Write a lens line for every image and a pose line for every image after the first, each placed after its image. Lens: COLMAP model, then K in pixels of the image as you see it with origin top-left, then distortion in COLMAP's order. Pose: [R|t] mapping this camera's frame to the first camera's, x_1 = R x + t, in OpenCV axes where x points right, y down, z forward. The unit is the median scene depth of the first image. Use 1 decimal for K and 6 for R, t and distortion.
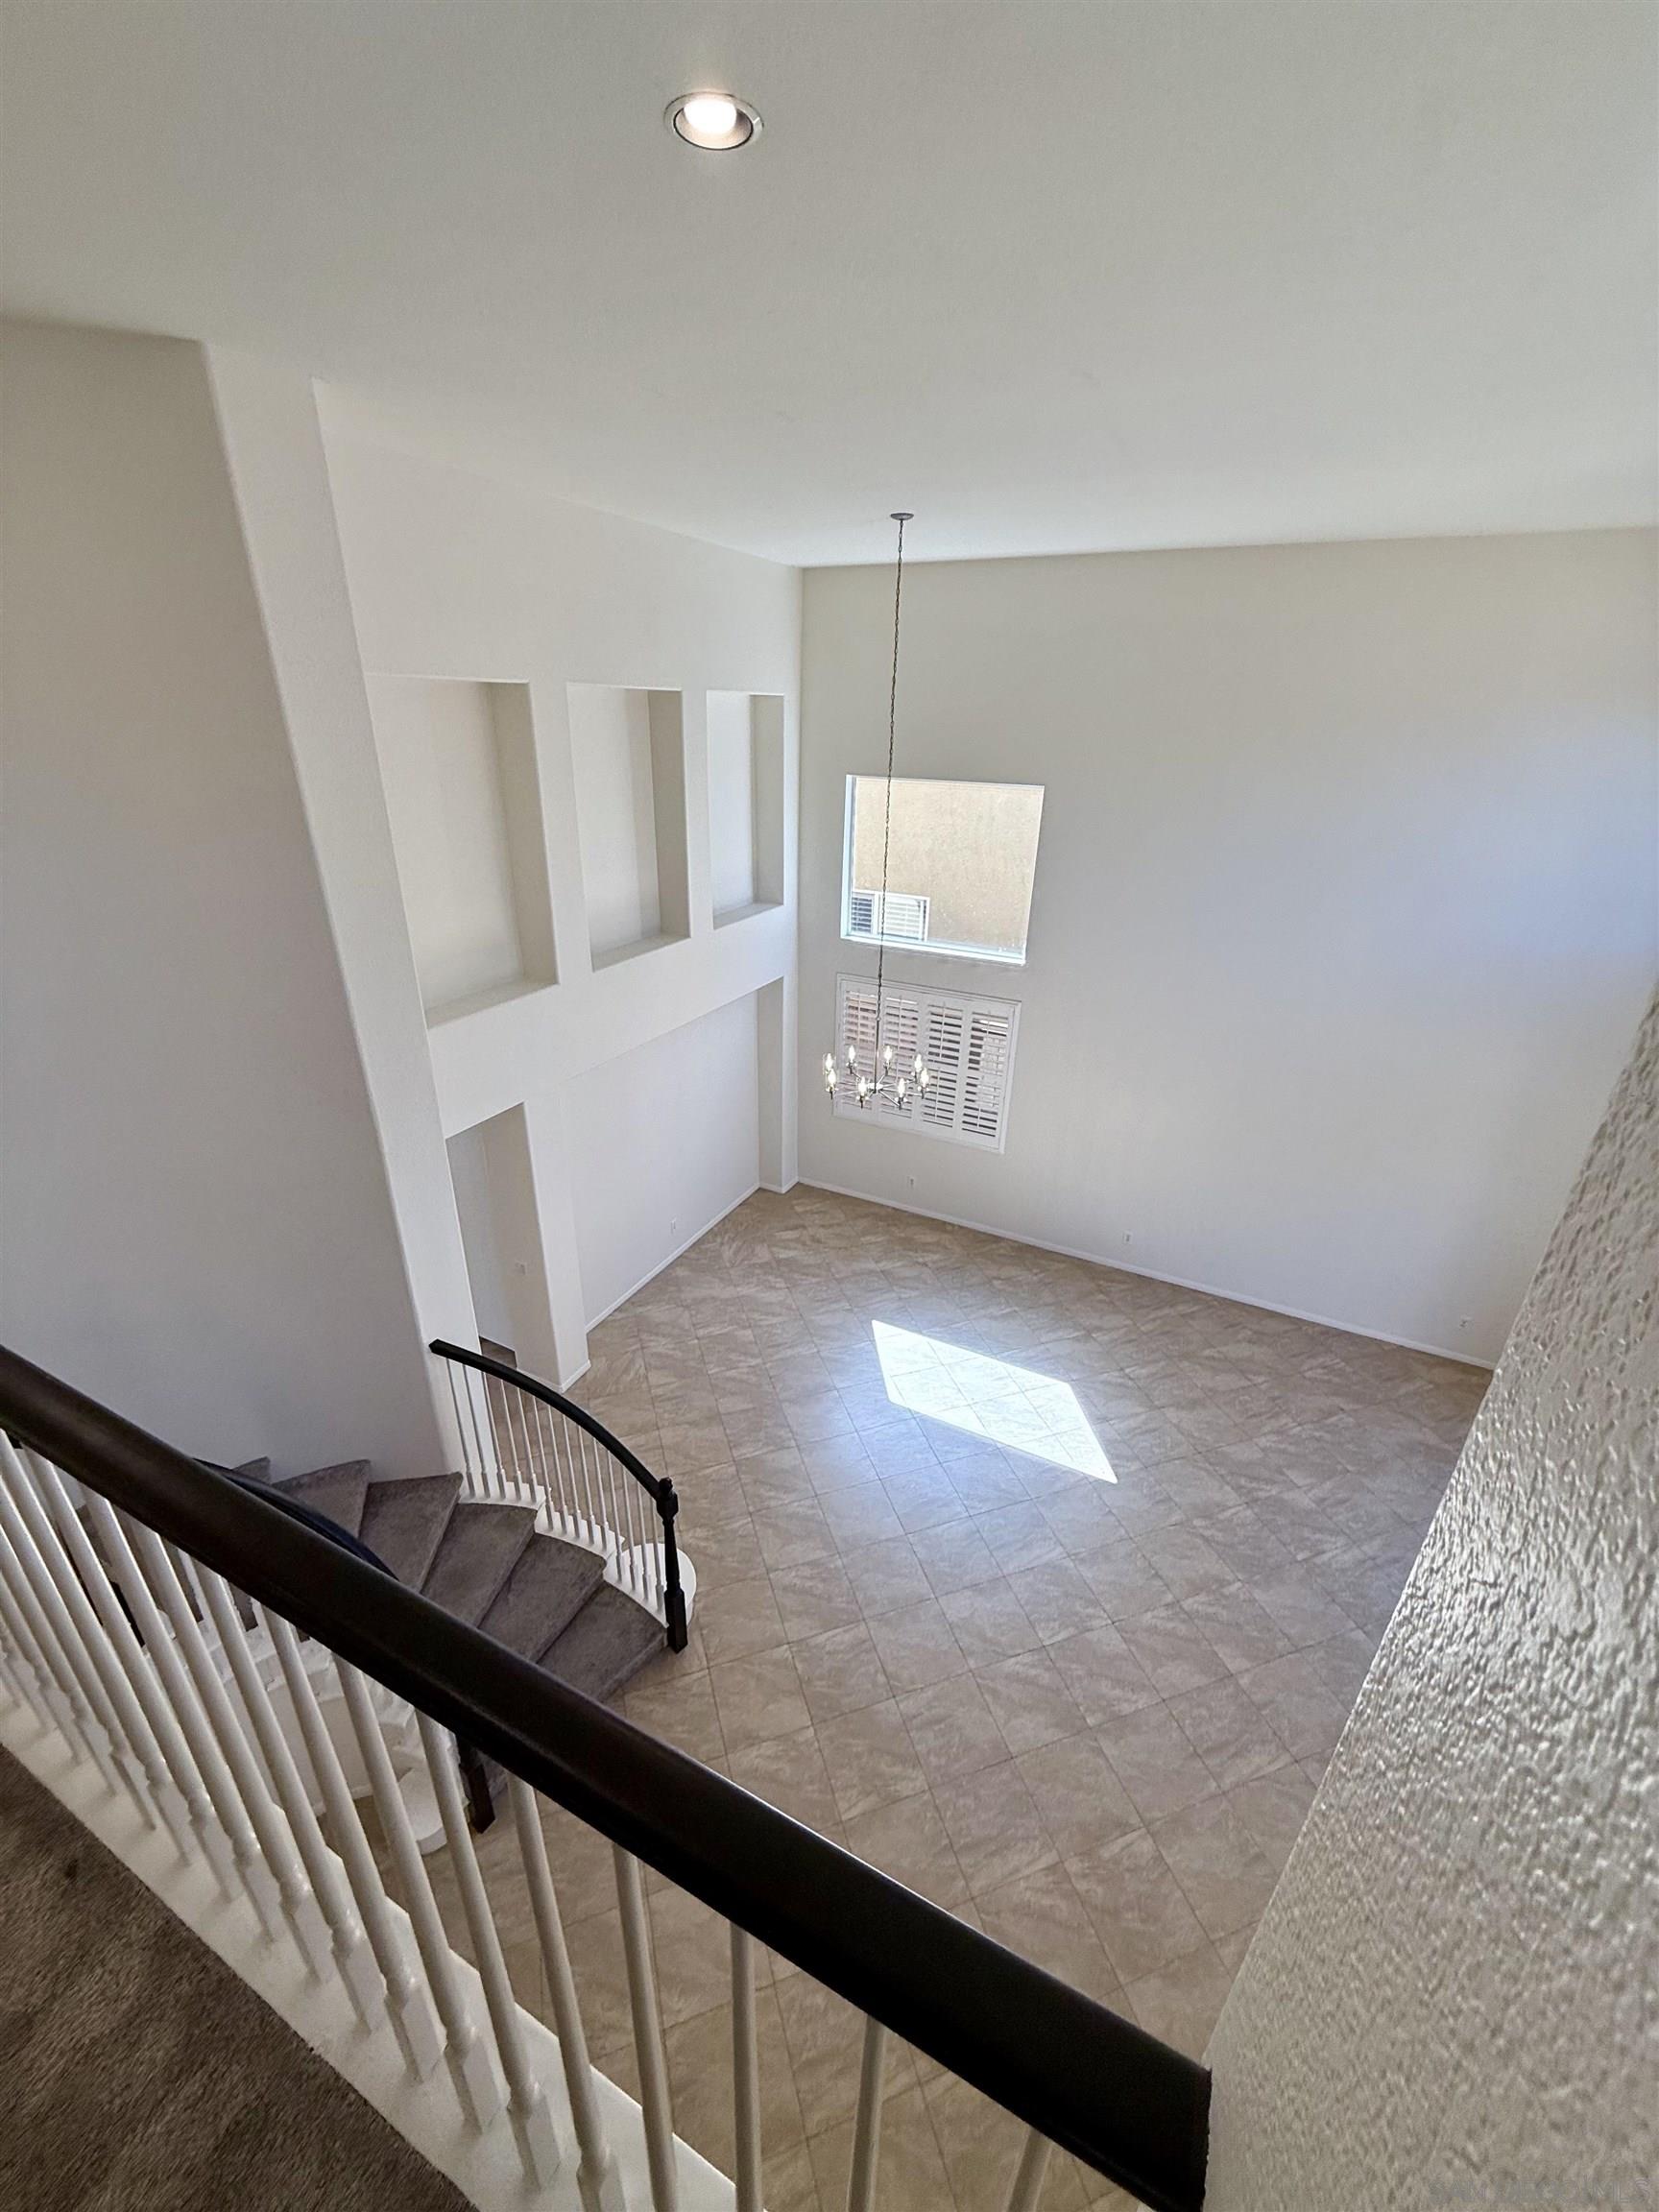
lens RADIAL K [[871.5, 0, 829.5], [0, 871.5, 1106.0], [0, 0, 1]] dist [0.000884, 0.000012]
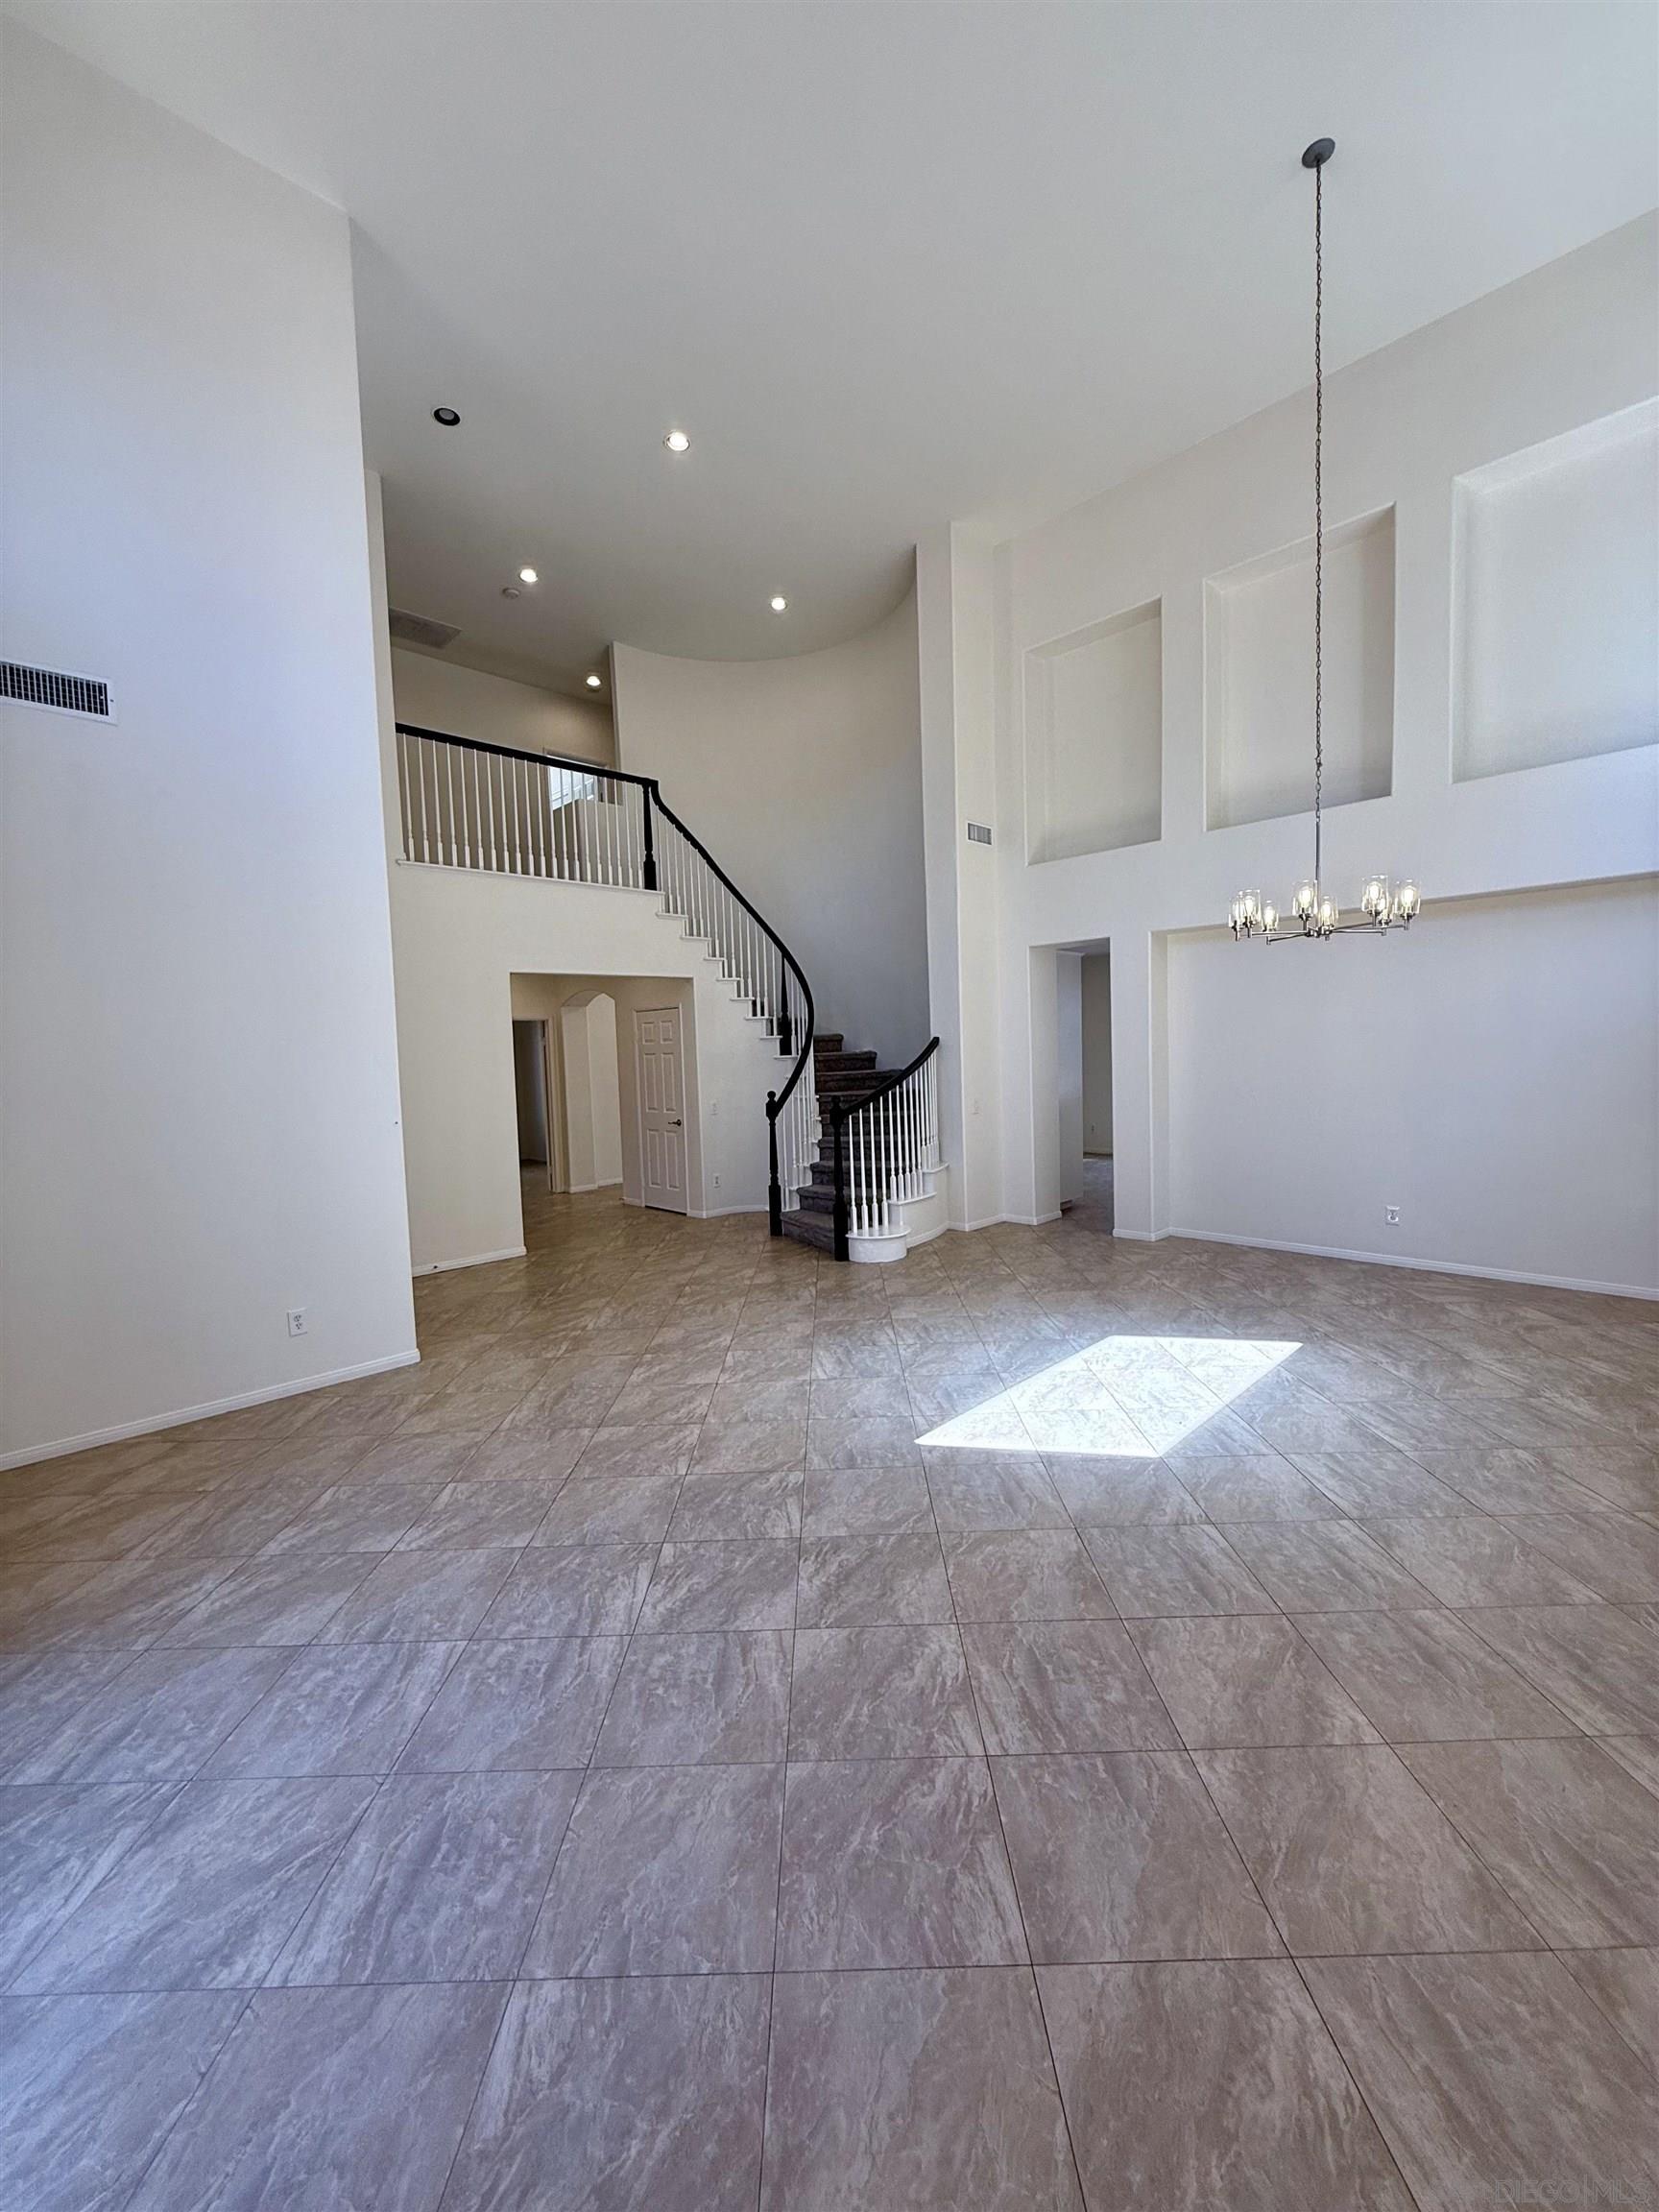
lens RADIAL K [[871.5, 0, 829.5], [0, 871.5, 1106.0], [0, 0, 1]] dist [0.000884, 0.000012]
pose [[-0.316602, 0.052274, -0.947117, 0.946893], [-0.365870, 0.914488, 0.172776, 0.143515], [0.875159, 0.401222, -0.270403, 1.071996]]
